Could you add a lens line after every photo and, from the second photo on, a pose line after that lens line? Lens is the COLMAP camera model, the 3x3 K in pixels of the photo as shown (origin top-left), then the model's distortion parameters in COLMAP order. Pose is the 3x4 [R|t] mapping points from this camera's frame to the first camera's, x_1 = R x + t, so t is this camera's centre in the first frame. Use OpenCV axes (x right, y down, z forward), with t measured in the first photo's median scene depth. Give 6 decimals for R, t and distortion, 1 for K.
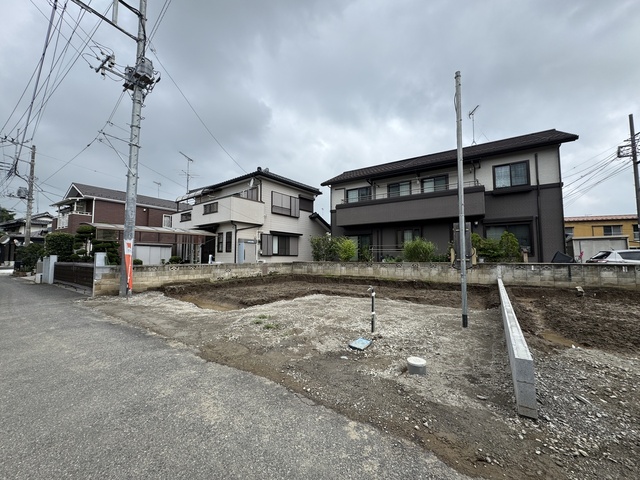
lens RADIAL K [[253.7, 0, 320.0], [0, 253.7, 240.0], [0, 0, 1]] dist [-0.001933, 0.000014]
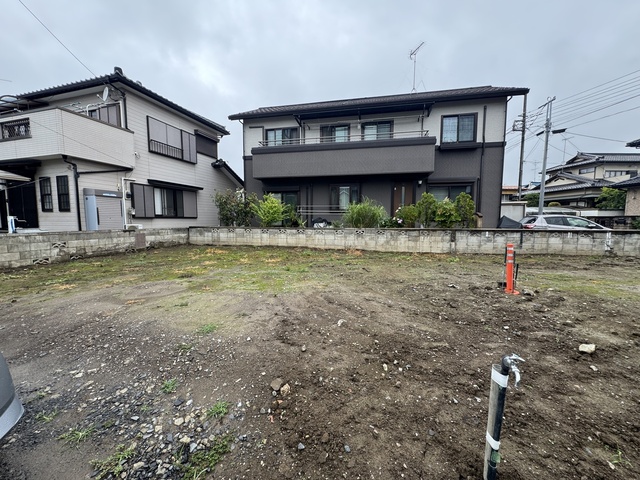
lens RADIAL K [[253.7, 0, 320.0], [0, 253.7, 240.0], [0, 0, 1]] dist [-0.001933, 0.000014]
pose [[0.935952, -0.025259, 0.351221, -0.018504], [-0.028447, 0.988740, 0.146914, 0.011017], [-0.350977, -0.147496, 0.924695, 0.262076]]
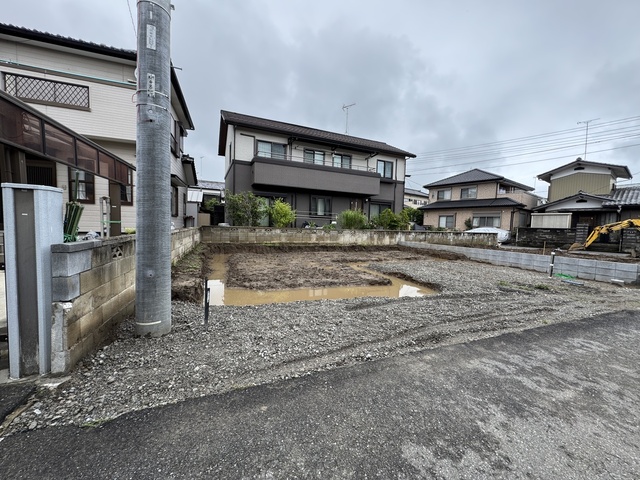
lens RADIAL K [[253.7, 0, 320.0], [0, 253.7, 240.0], [0, 0, 1]] dist [-0.001933, 0.000014]
pose [[0.542478, -0.030364, 0.839521, -0.596087], [-0.091615, 0.991248, 0.095051, 0.035038], [-0.835059, -0.128476, 0.534948, 0.431260]]
